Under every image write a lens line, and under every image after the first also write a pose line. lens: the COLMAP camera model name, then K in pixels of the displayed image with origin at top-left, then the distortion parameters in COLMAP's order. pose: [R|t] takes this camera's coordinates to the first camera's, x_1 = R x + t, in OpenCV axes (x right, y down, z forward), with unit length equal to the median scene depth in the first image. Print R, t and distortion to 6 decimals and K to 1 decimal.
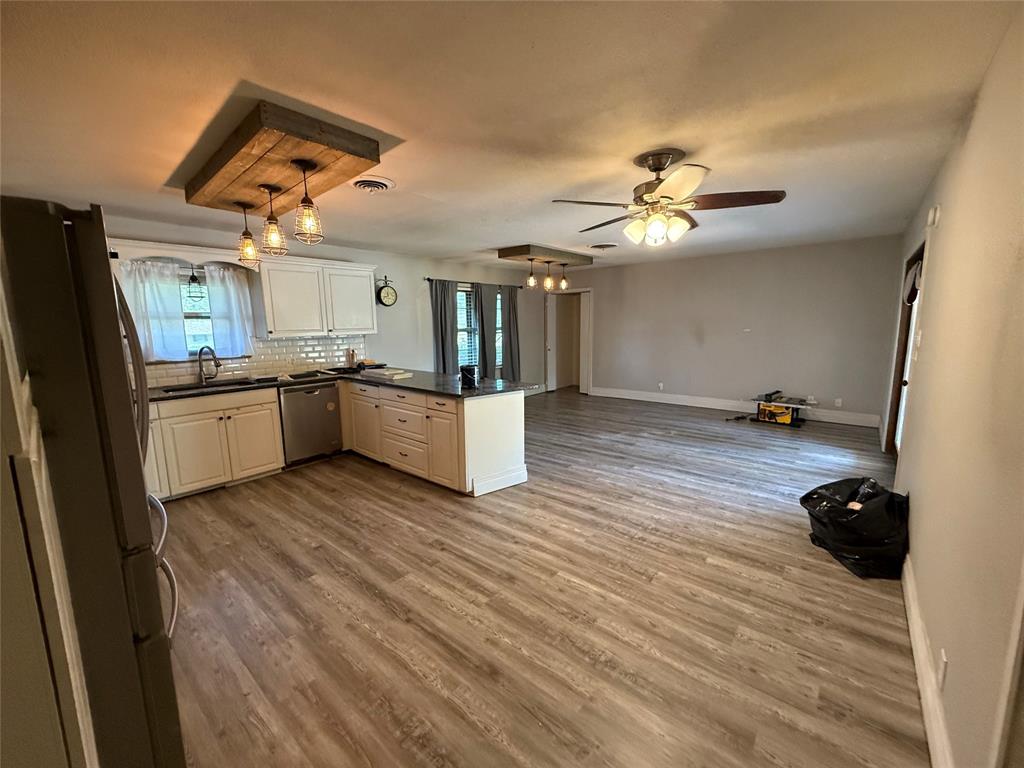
lens RADIAL K [[403.0, 0, 512.0], [0, 403.0, 384.0], [0, 0, 1]] dist [-0.000733, -0.000046]
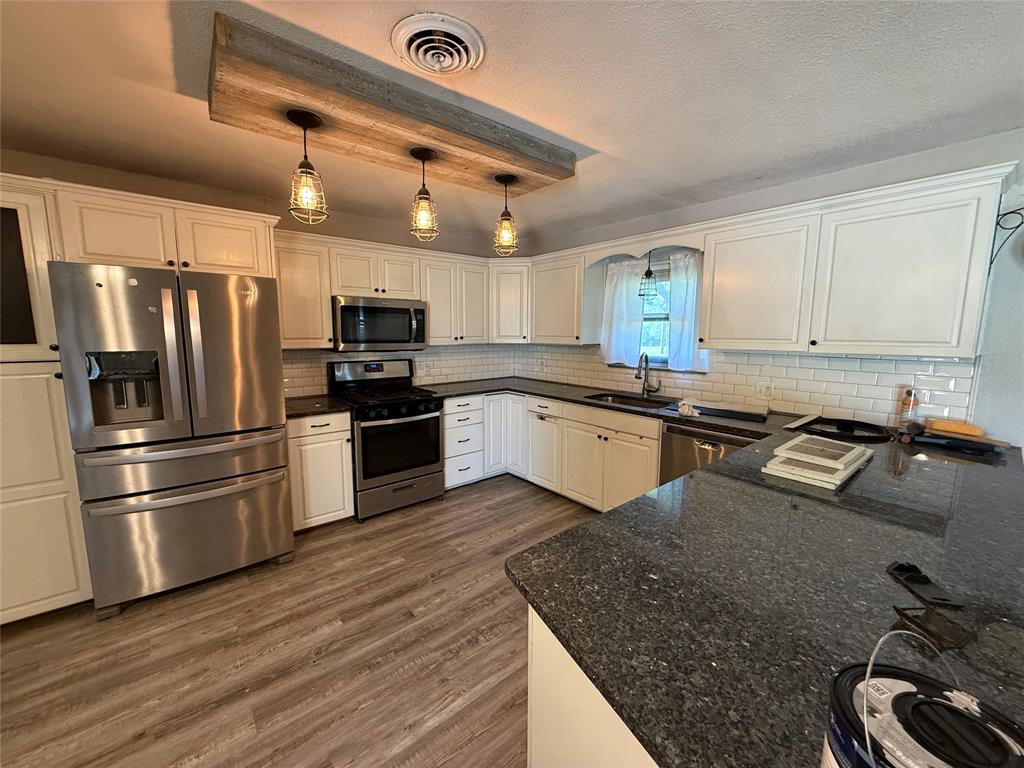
lens RADIAL K [[409.0, 0, 512.0], [0, 409.0, 384.0], [0, 0, 1]] dist [0.000816, 0.000039]
pose [[-0.173529, 0.138339, -0.975064, 0.172943], [-0.150458, 0.974738, 0.165069, -0.169210], [0.973268, 0.175350, -0.148331, 1.126833]]
